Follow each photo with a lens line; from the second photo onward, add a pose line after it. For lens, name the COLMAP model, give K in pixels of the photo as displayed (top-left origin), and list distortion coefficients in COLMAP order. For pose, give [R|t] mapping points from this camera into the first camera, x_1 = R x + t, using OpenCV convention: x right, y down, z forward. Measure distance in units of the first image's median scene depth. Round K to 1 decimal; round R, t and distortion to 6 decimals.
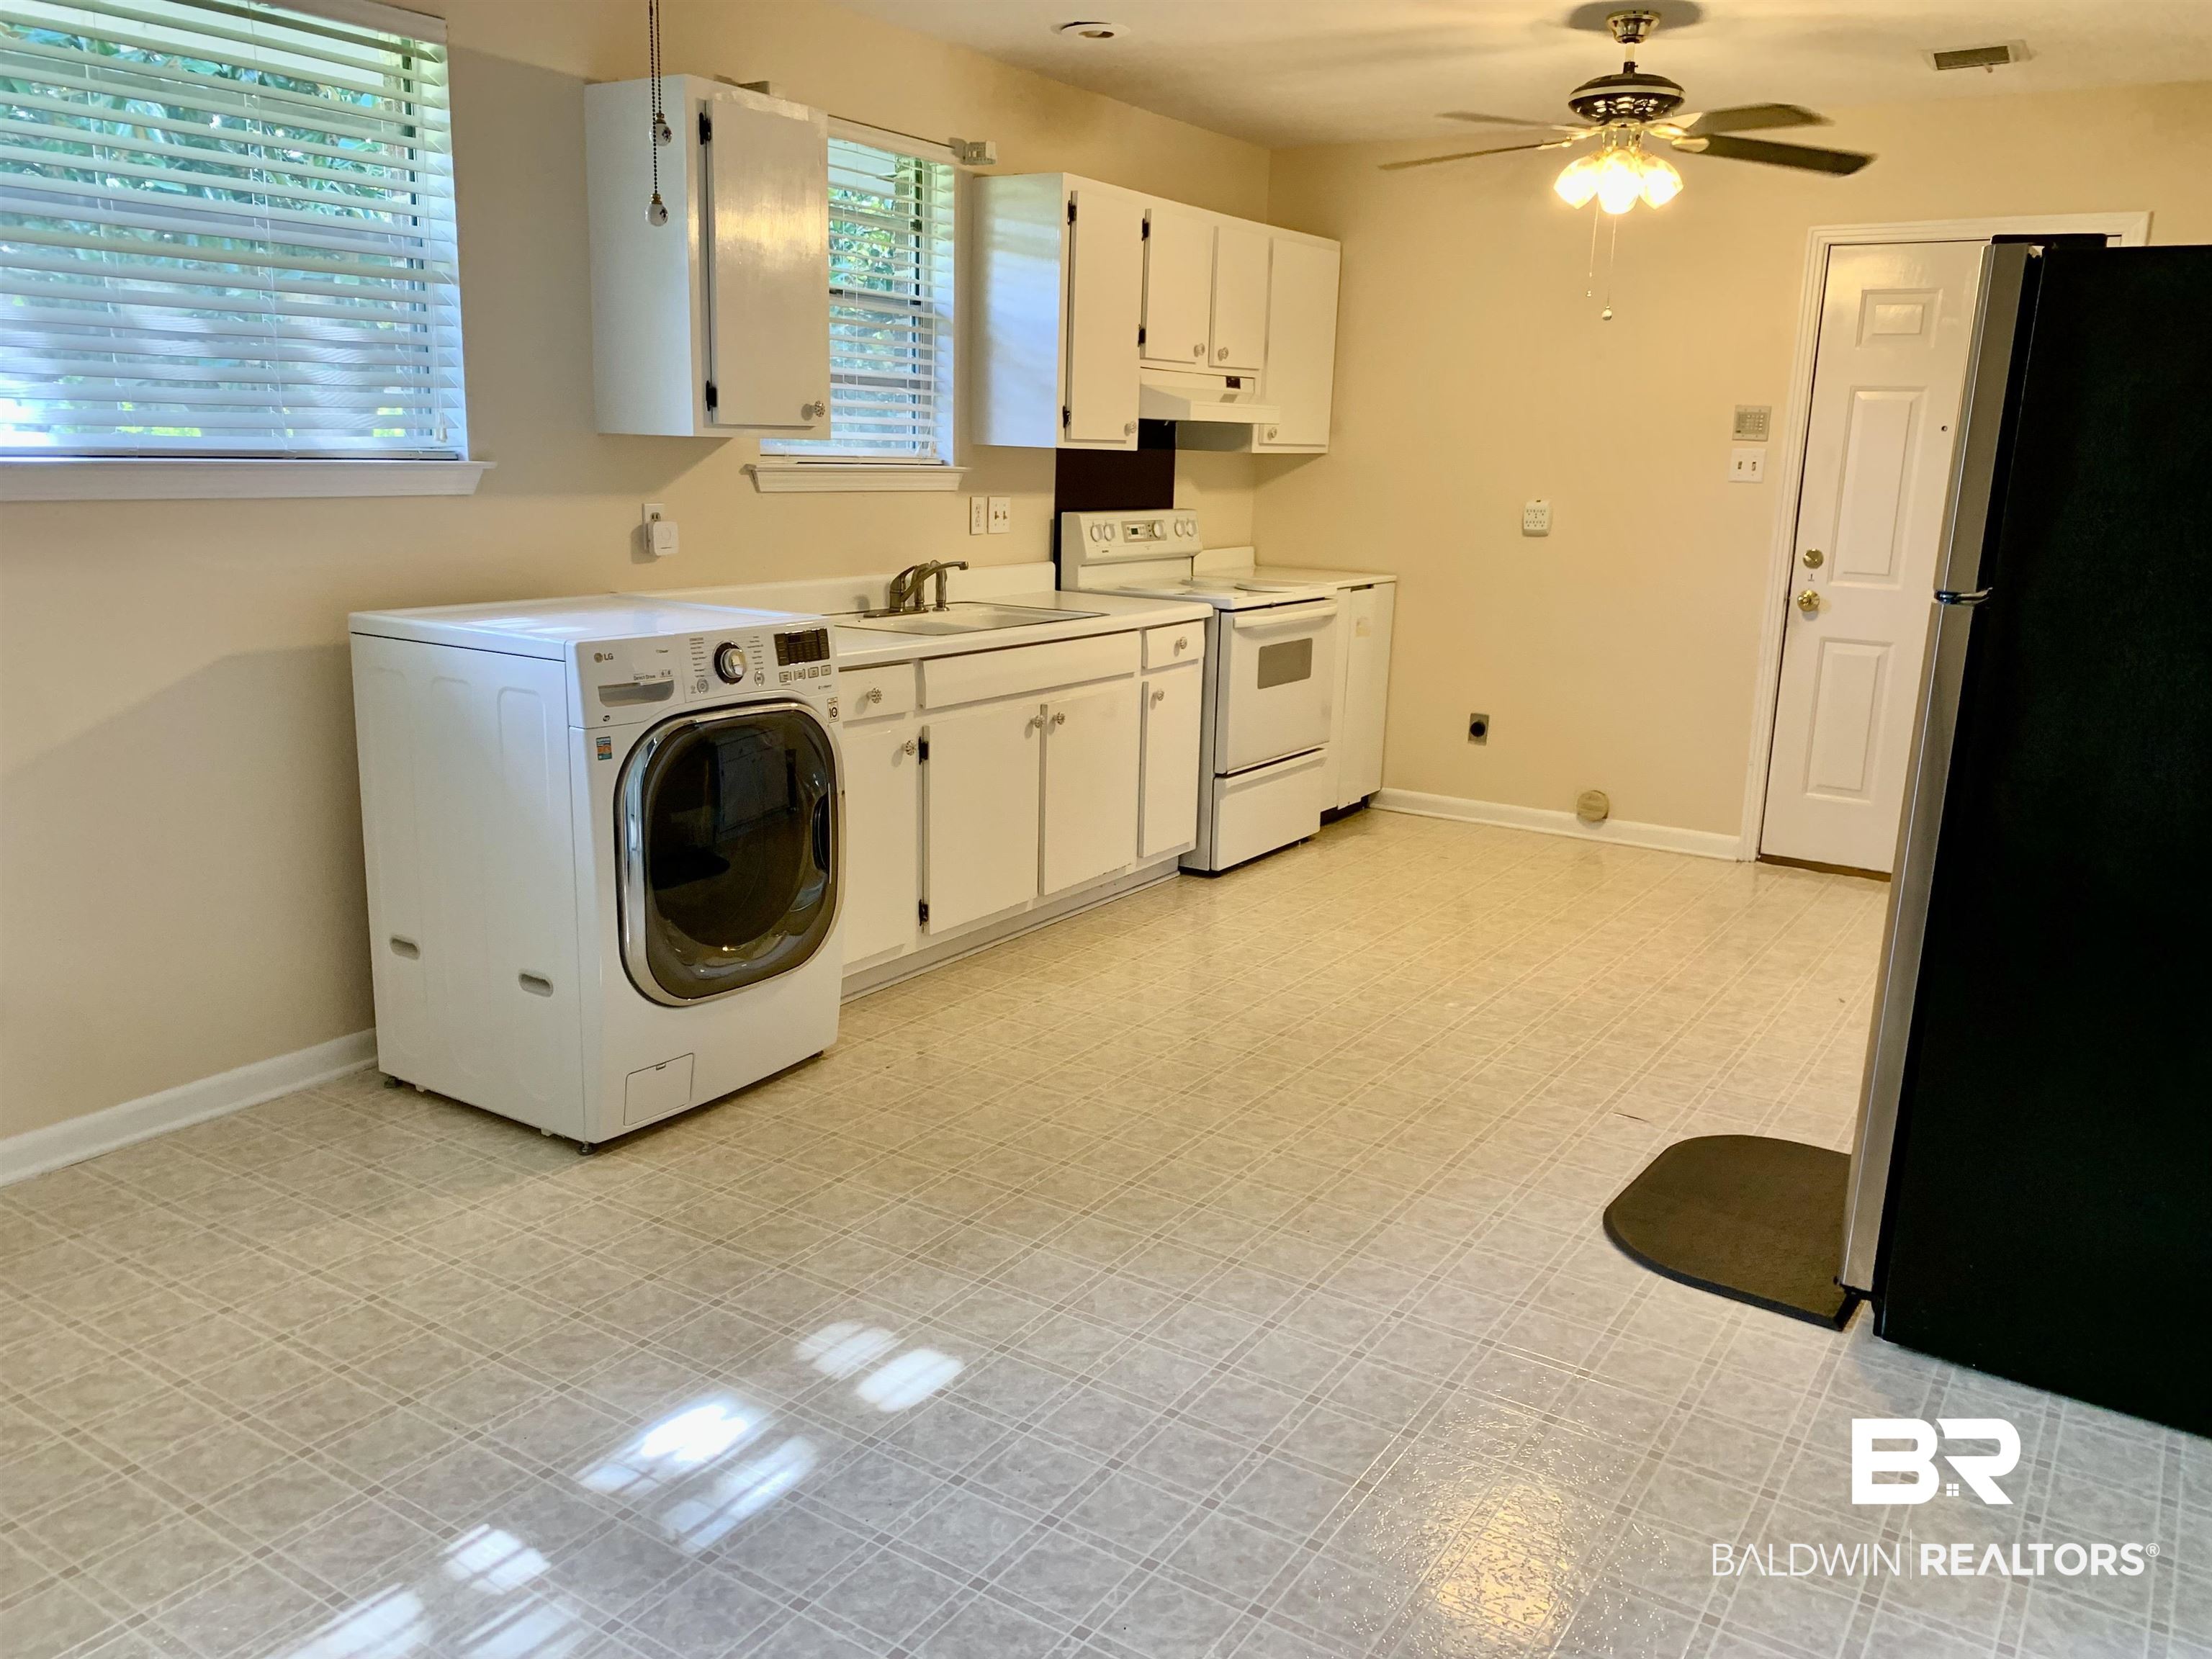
lens RADIAL K [[1701.7, 0, 1105.8], [0, 1701.7, 831.8], [0, 0, 1]] dist [0.003016, -0.001766]
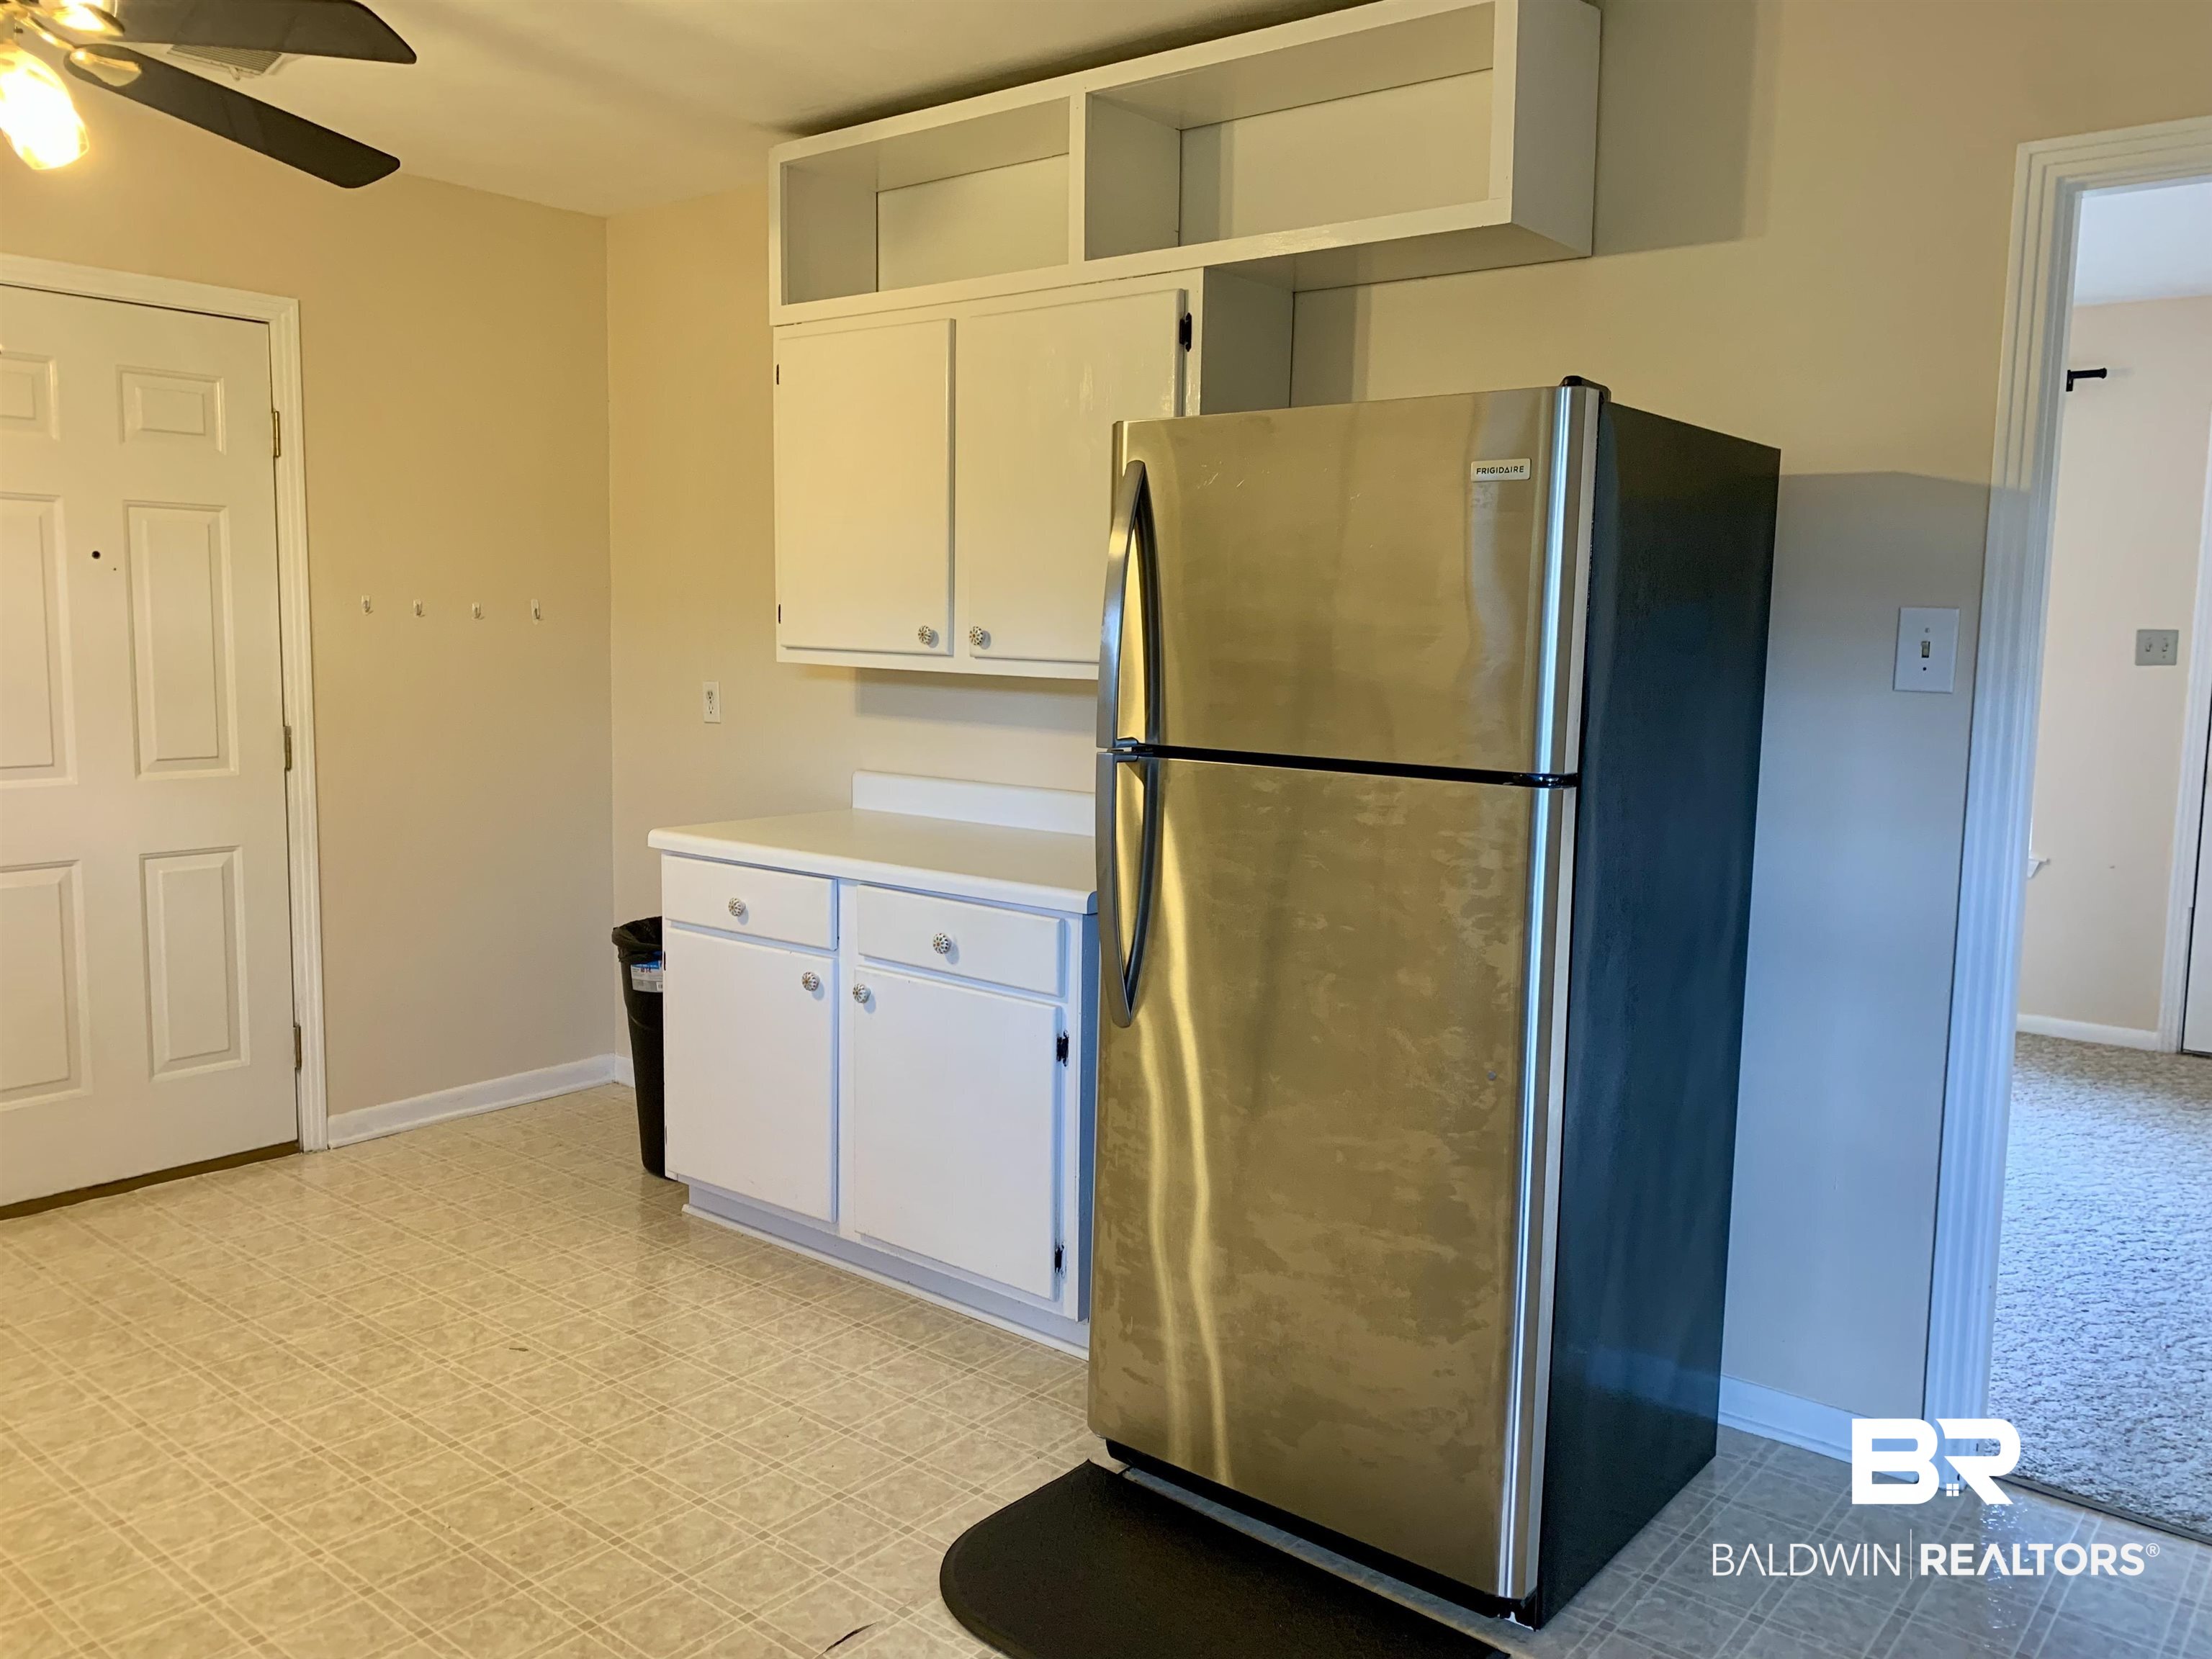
lens RADIAL K [[1701.7, 0, 1105.9], [0, 1701.7, 825.0], [0, 0, 1]] dist [0.003016, -0.001766]
pose [[0.105685, -0.142707, 0.984106, -0.201367], [0.210346, 0.970463, 0.118139, -0.138501], [-0.971898, 0.194517, 0.132581, 0.582429]]
